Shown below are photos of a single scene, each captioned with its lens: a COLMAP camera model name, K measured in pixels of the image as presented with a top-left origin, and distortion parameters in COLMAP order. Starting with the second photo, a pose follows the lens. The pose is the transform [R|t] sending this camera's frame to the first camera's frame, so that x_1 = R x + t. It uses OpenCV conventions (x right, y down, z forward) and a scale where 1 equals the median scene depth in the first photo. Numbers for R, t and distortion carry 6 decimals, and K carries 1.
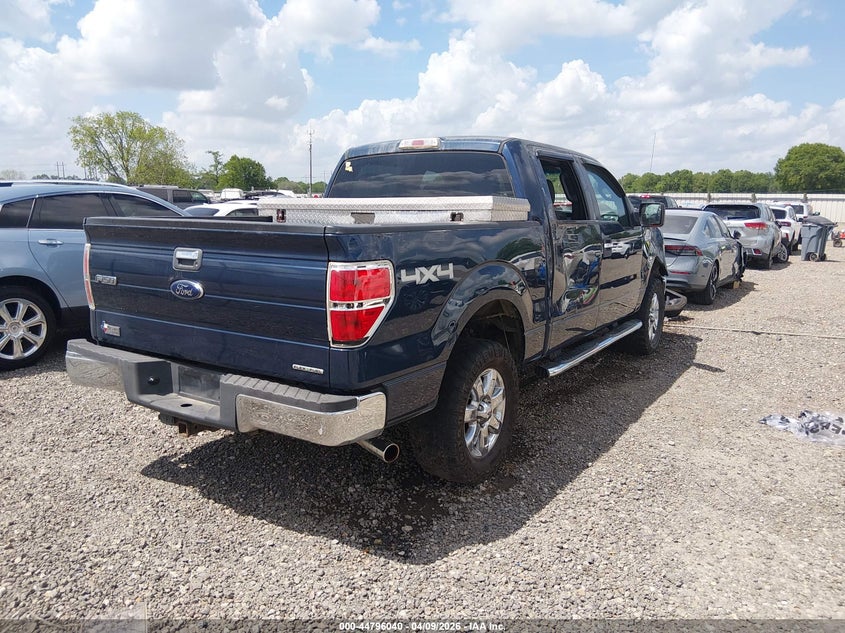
lens RADIAL K [[644.4, 0, 404.5], [0, 644.4, 316.5], [0, 0, 1]] dist [0.002253, -0.001437]
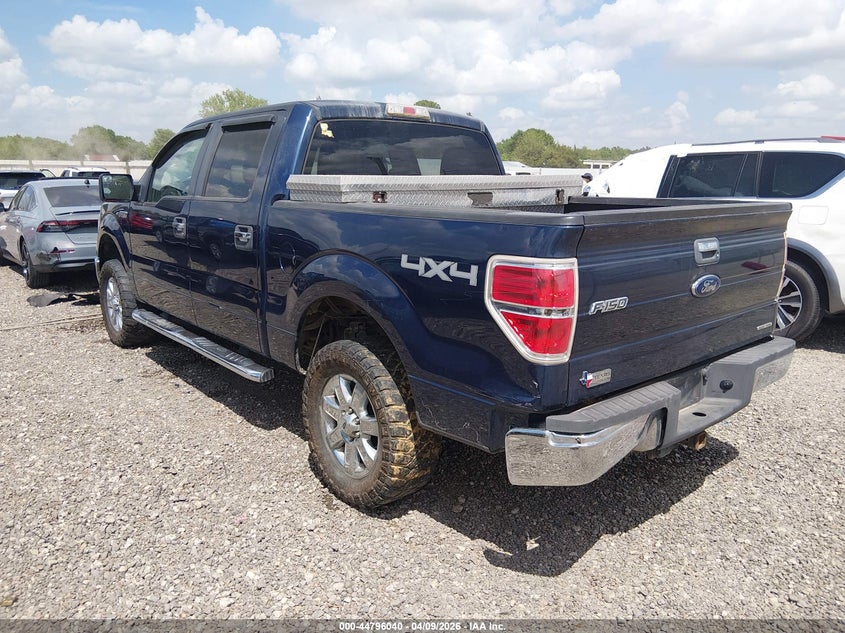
lens RADIAL K [[656.4, 0, 422.5], [0, 656.4, 342.2], [0, 0, 1]] dist [0.003189, -0.002712]
pose [[0.276822, -0.242775, 0.929747, -0.874521], [0.161886, 0.965511, 0.203914, -0.143342], [-0.947187, 0.094066, 0.306577, 0.737669]]
